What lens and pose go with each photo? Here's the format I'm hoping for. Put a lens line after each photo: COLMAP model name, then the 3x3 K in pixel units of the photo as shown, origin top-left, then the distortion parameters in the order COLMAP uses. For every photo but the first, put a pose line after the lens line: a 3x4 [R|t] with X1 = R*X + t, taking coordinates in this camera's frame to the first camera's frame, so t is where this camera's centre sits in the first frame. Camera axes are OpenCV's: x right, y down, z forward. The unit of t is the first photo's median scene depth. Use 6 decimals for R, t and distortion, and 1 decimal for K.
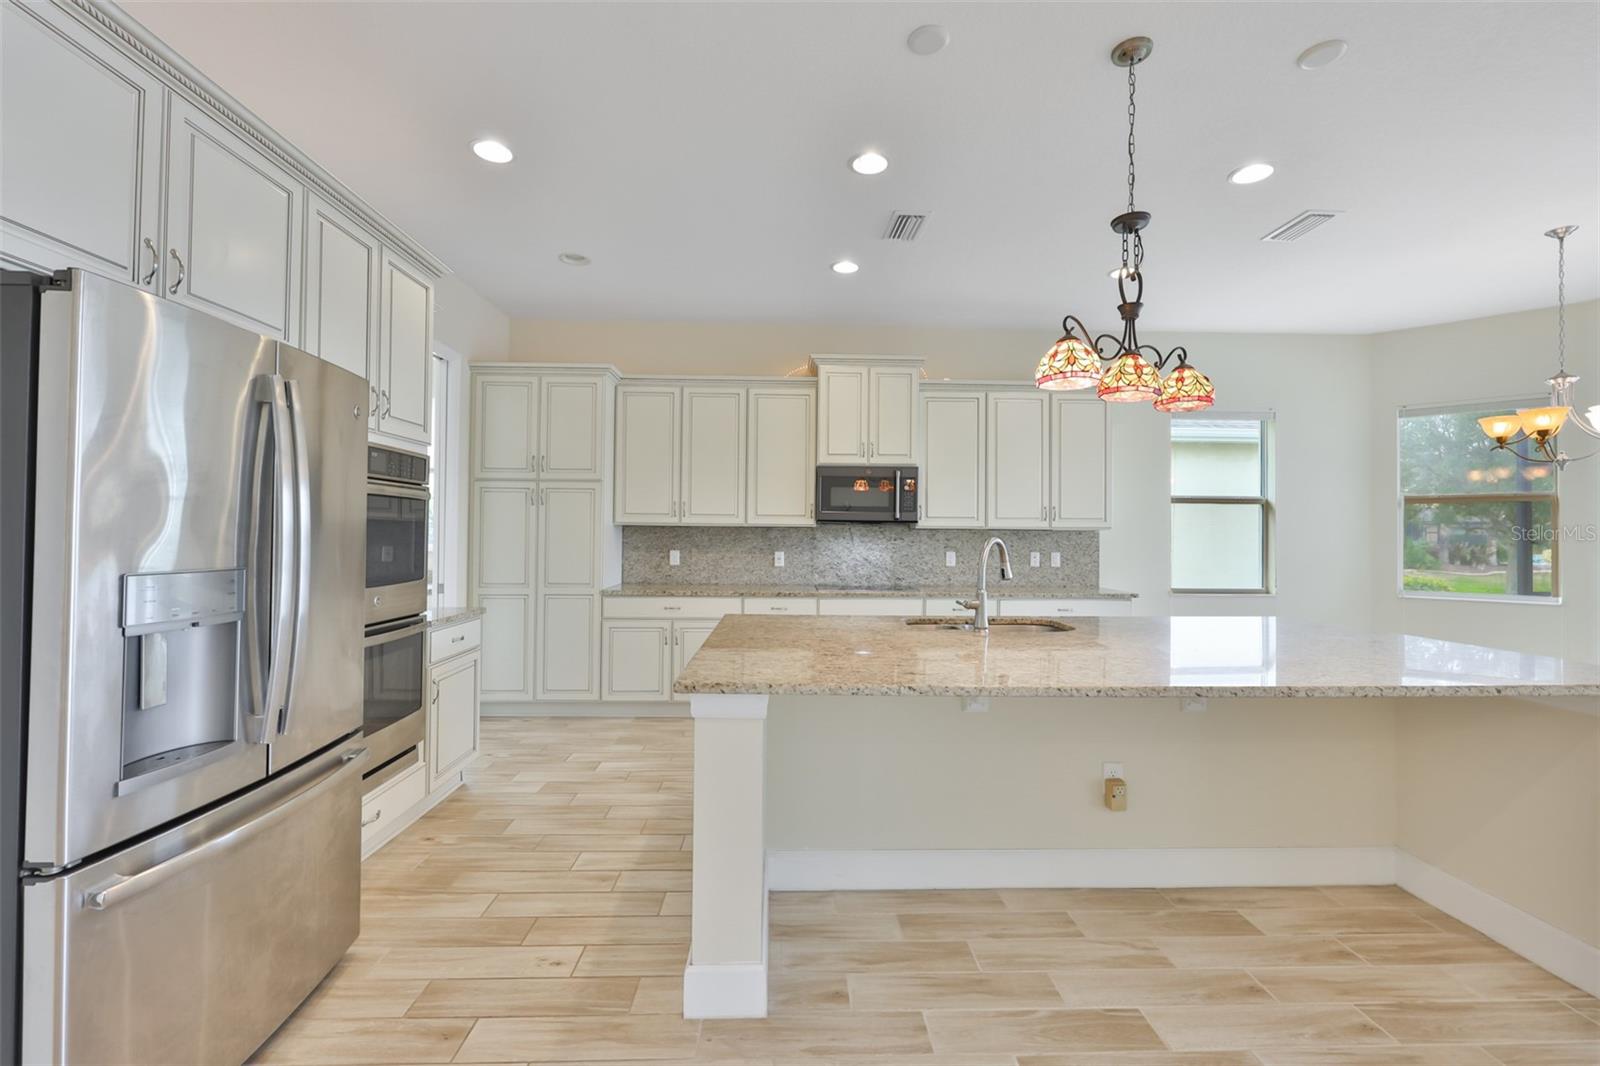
lens RADIAL K [[688.8, 0, 791.5], [0, 688.8, 526.5], [0, 0, 1]] dist [0.002092, -0.000955]
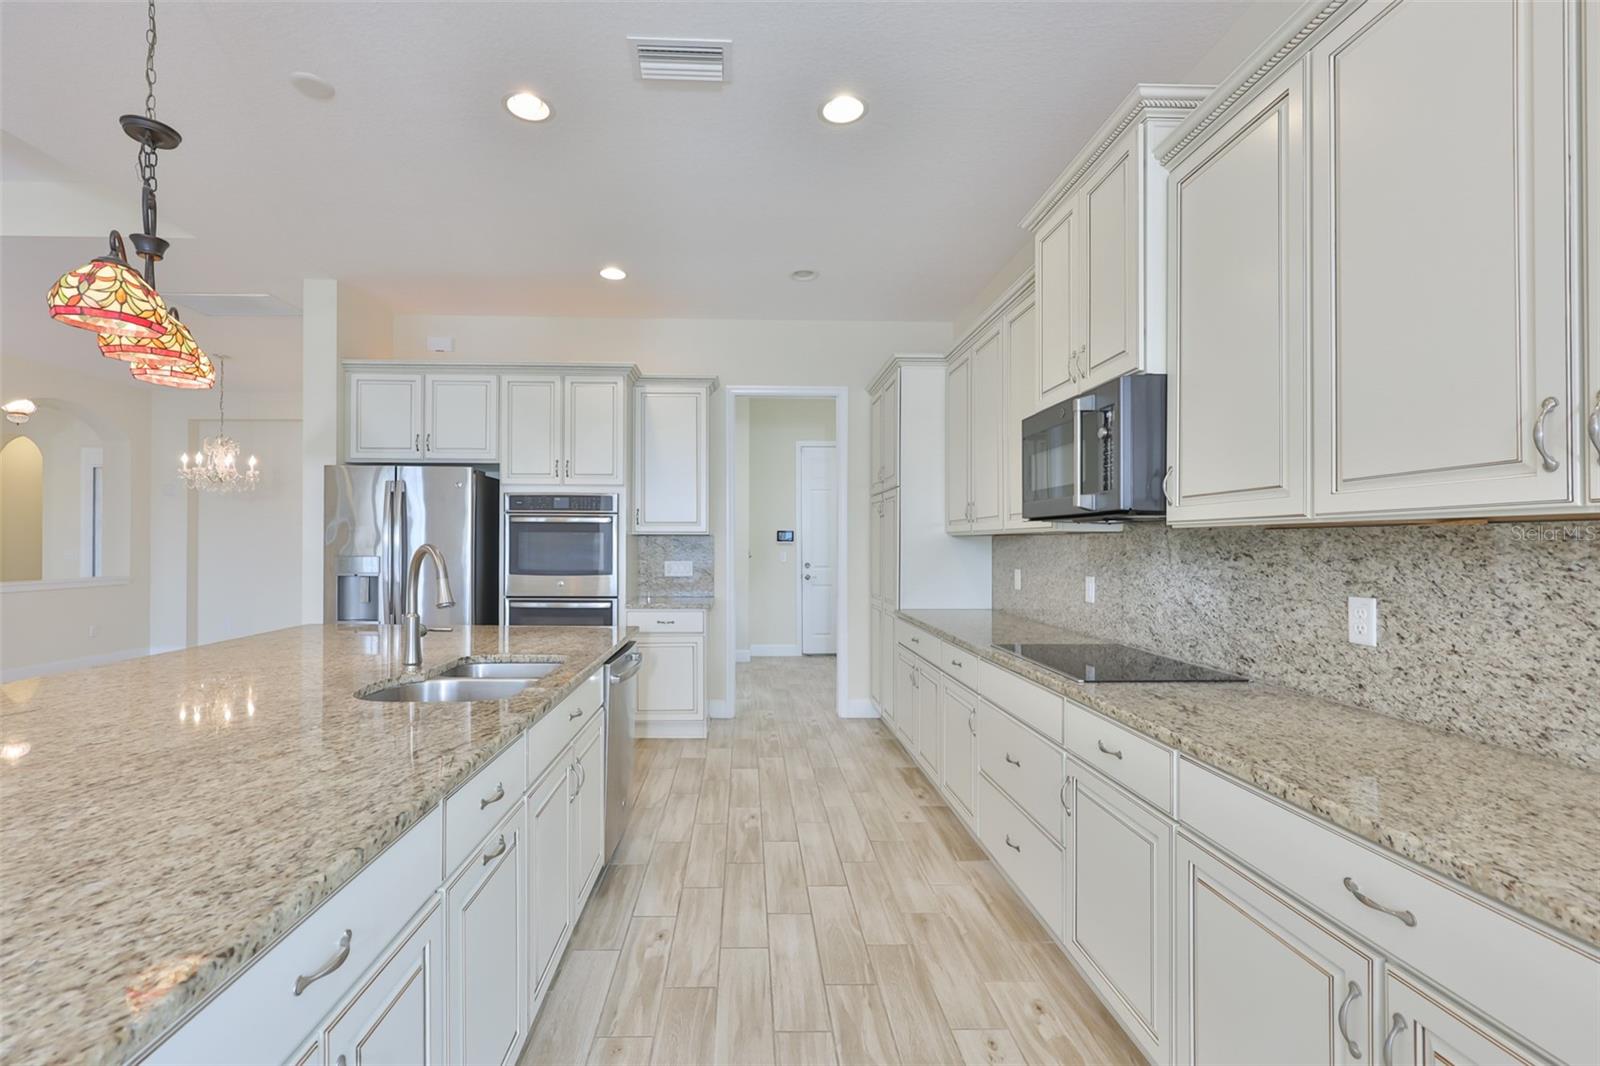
lens RADIAL K [[688.8, 0, 752.0], [0, 688.8, 542.8], [0, 0, 1]] dist [0.002092, -0.000955]
pose [[-0.015028, -0.012429, -0.999810, 0.582022], [0.006105, 0.999903, -0.012522, 0.014956], [0.999868, -0.006292, -0.014951, 0.776851]]
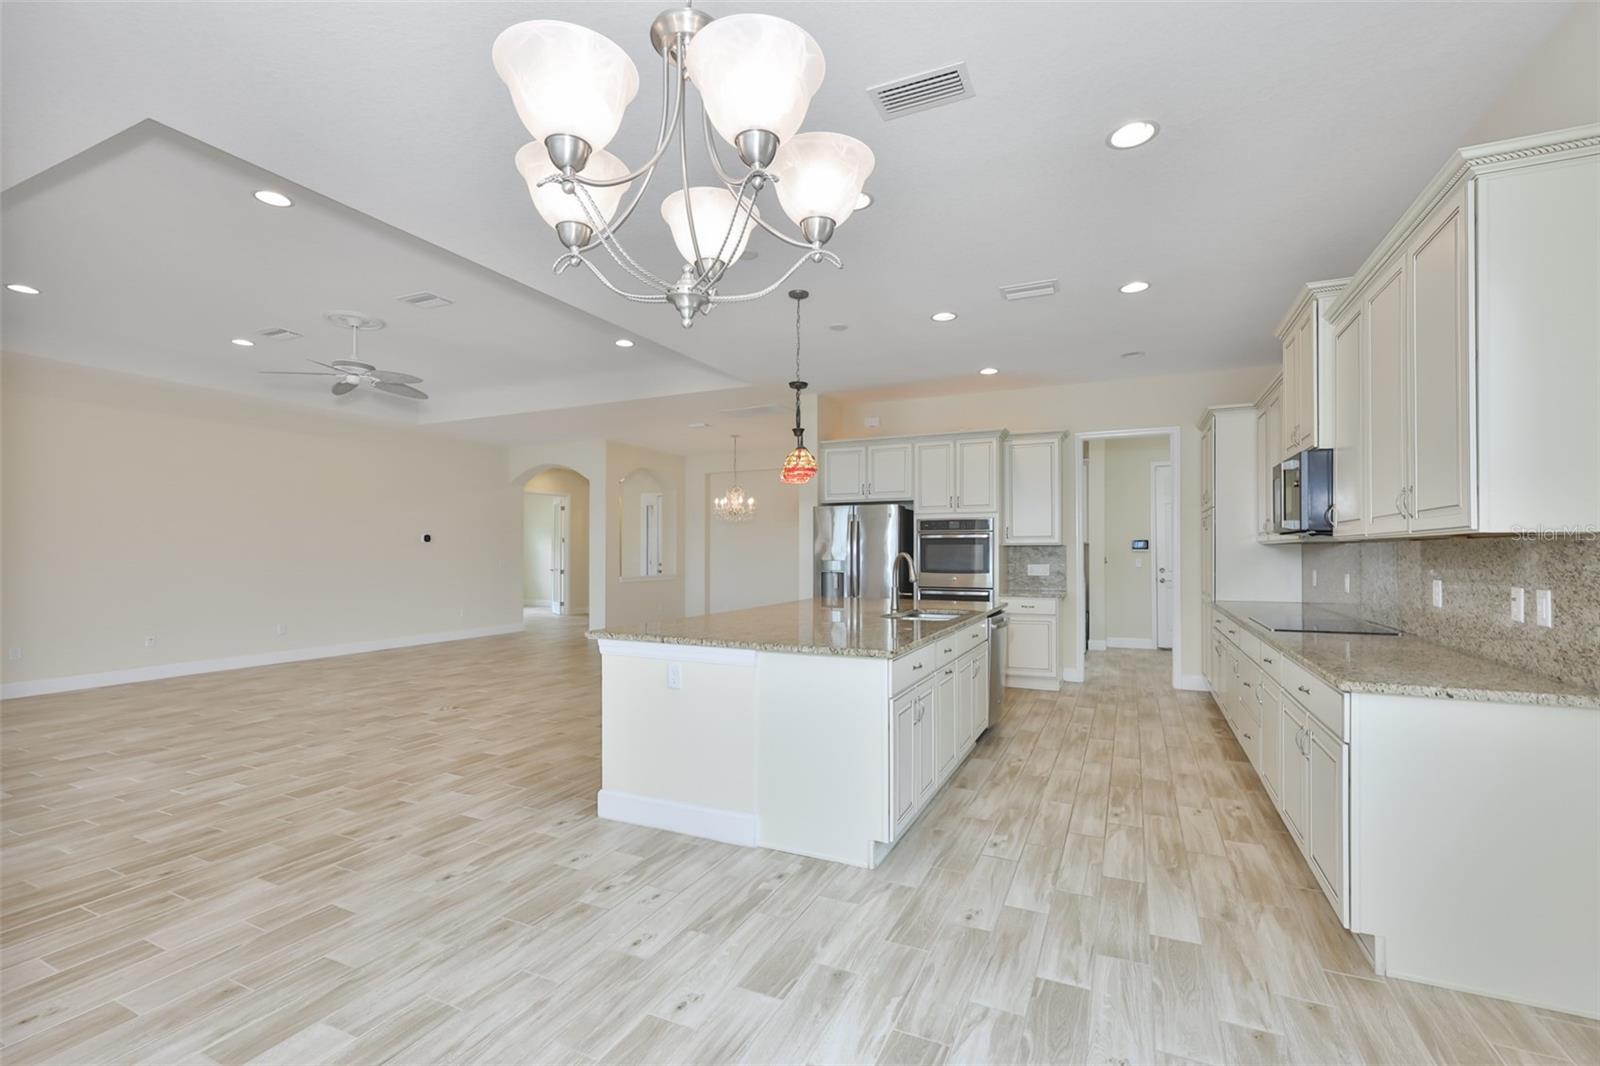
lens RADIAL K [[688.8, 0, 798.0], [0, 688.8, 552.2], [0, 0, 1]] dist [0.002092, -0.000955]
pose [[-0.459360, -0.010031, -0.888194, 0.977668], [0.006813, 0.999867, -0.014816, 0.020413], [0.888224, -0.012857, -0.459230, 0.852079]]
